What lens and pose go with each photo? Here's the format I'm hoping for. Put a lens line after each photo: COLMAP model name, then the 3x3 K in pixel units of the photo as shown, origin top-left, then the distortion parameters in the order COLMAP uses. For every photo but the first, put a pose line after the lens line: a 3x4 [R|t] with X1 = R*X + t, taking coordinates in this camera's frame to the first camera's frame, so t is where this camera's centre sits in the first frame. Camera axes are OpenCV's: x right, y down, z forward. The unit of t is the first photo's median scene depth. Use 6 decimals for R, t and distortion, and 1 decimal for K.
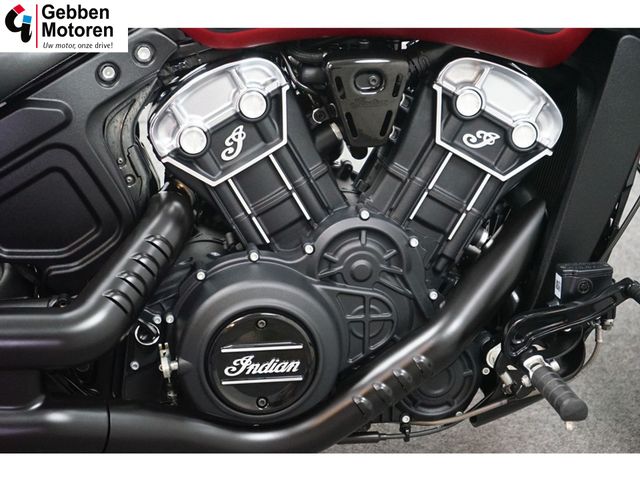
lens RADIAL K [[1296.0, 0, 319.0], [0, 1296.0, 241.0], [0, 0, 1]] dist [-0.094627, 0.000000]
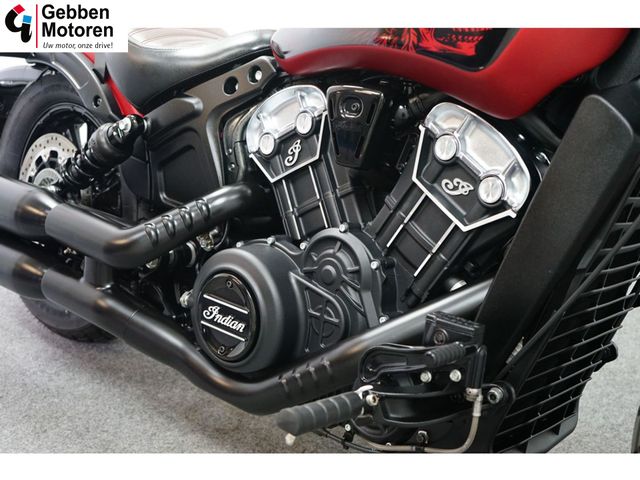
lens RADIAL K [[807.0, 0, 324.6], [0, 807.0, 241.3], [0, 0, 1]] dist [0.016707, 0.000000]
pose [[0.623663, 0.212278, -0.752318, 0.558920], [-0.328879, 0.944352, -0.006174, 0.000228], [0.709143, 0.251273, 0.658771, 0.523959]]
